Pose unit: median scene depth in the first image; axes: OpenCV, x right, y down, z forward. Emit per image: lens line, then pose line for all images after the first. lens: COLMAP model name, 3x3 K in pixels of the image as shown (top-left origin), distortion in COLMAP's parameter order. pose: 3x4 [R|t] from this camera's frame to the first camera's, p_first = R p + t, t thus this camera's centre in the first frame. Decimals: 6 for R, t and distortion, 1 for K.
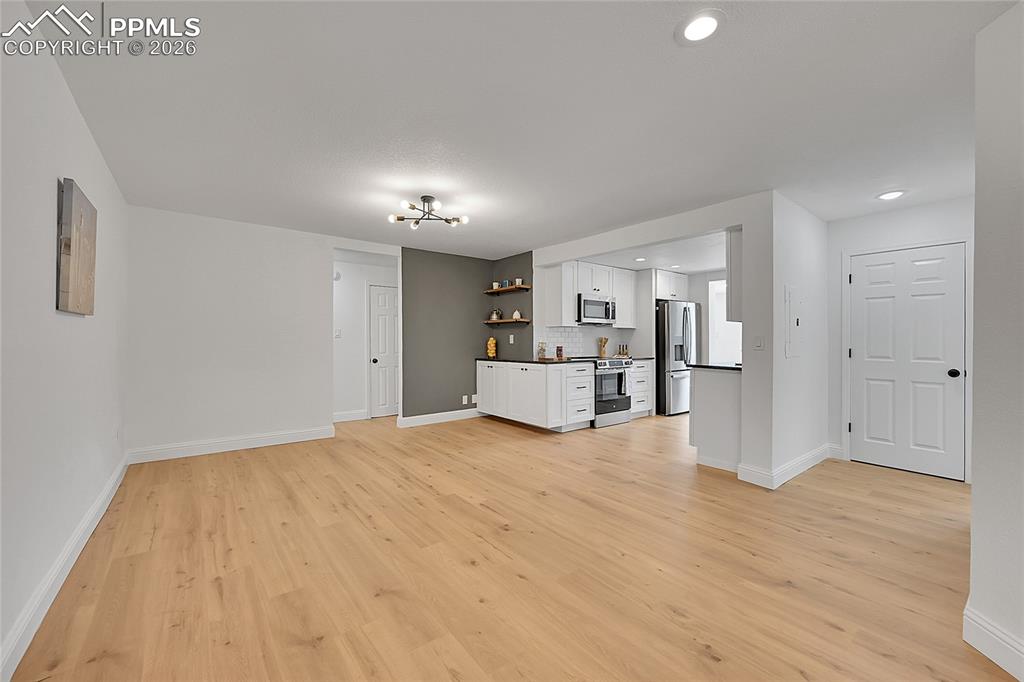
lens RADIAL K [[411.2, 0, 512.0], [0, 411.2, 341.0], [0, 0, 1]] dist [-0.000568, -0.000073]
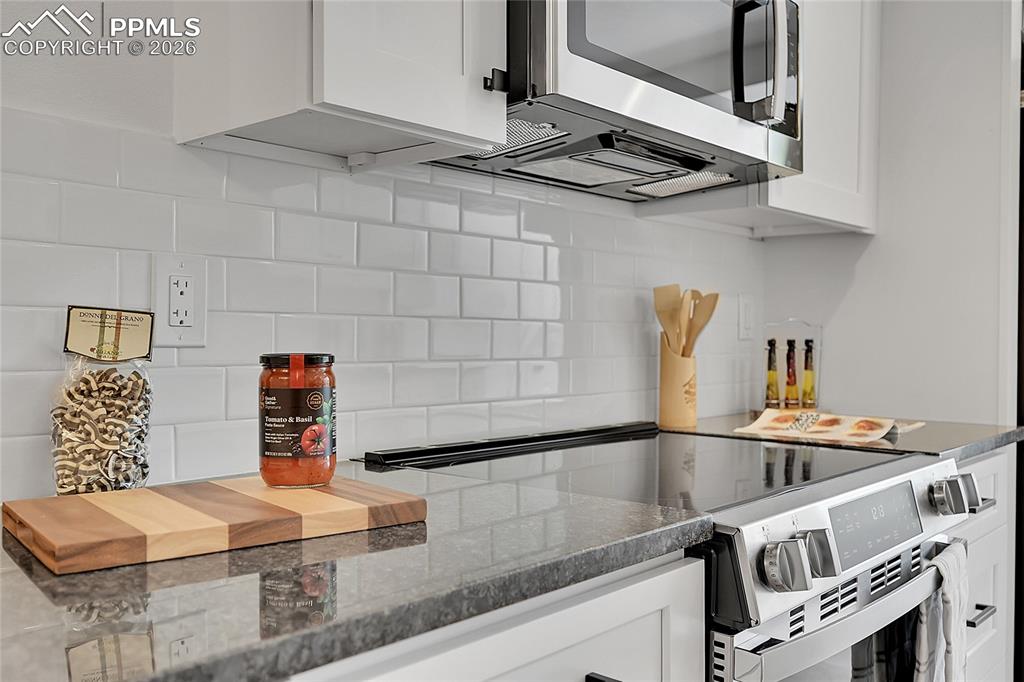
lens RADIAL K [[903.4, 0, 512.0], [0, 903.4, 341.0], [0, 0, 1]] dist [0.000983, 0.000680]
pose [[0.985936, 0.004586, 0.167058, 0.111745], [-0.006343, 0.999930, 0.009982, 0.007353], [-0.167001, -0.010901, 0.985896, 0.703995]]
